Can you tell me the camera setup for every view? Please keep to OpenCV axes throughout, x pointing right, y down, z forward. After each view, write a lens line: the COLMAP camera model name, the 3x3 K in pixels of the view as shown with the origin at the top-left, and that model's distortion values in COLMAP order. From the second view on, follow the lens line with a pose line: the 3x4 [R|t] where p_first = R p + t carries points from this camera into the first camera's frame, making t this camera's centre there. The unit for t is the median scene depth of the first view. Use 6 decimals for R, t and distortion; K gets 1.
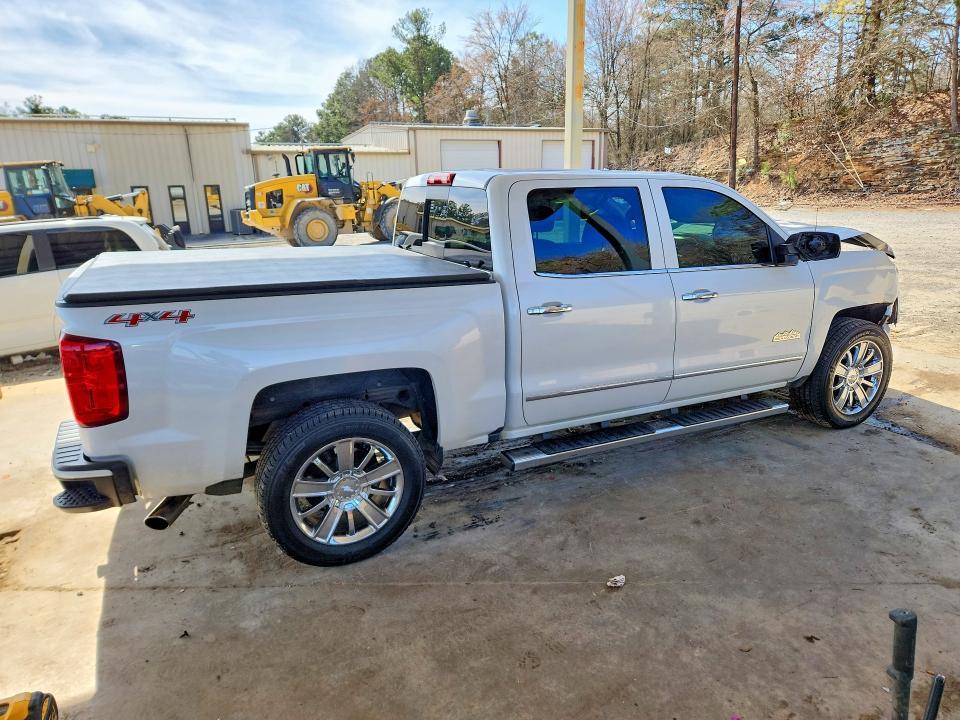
lens RADIAL K [[659.6, 0, 477.8], [0, 659.6, 363.2], [0, 0, 1]] dist [0.103085, -0.092913]
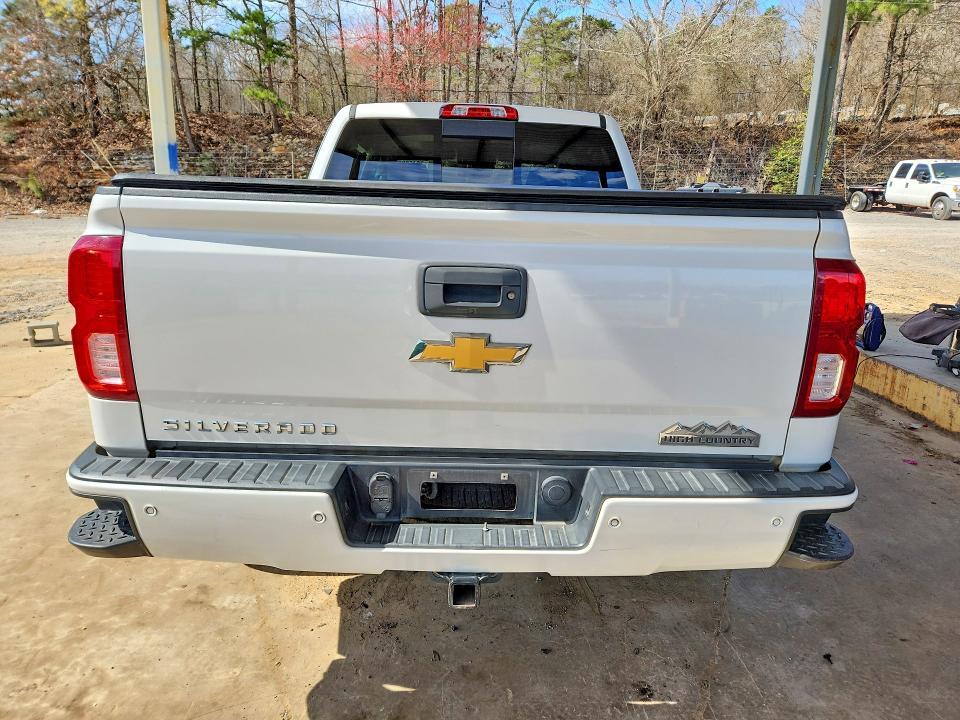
lens RADIAL K [[659.6, 0, 477.8], [0, 659.6, 363.2], [0, 0, 1]] dist [0.103085, -0.092913]
pose [[0.389078, -0.184500, 0.902540, -0.180293], [0.214364, 0.970977, 0.106079, -0.014084], [-0.895916, 0.152199, 0.417336, 0.143895]]
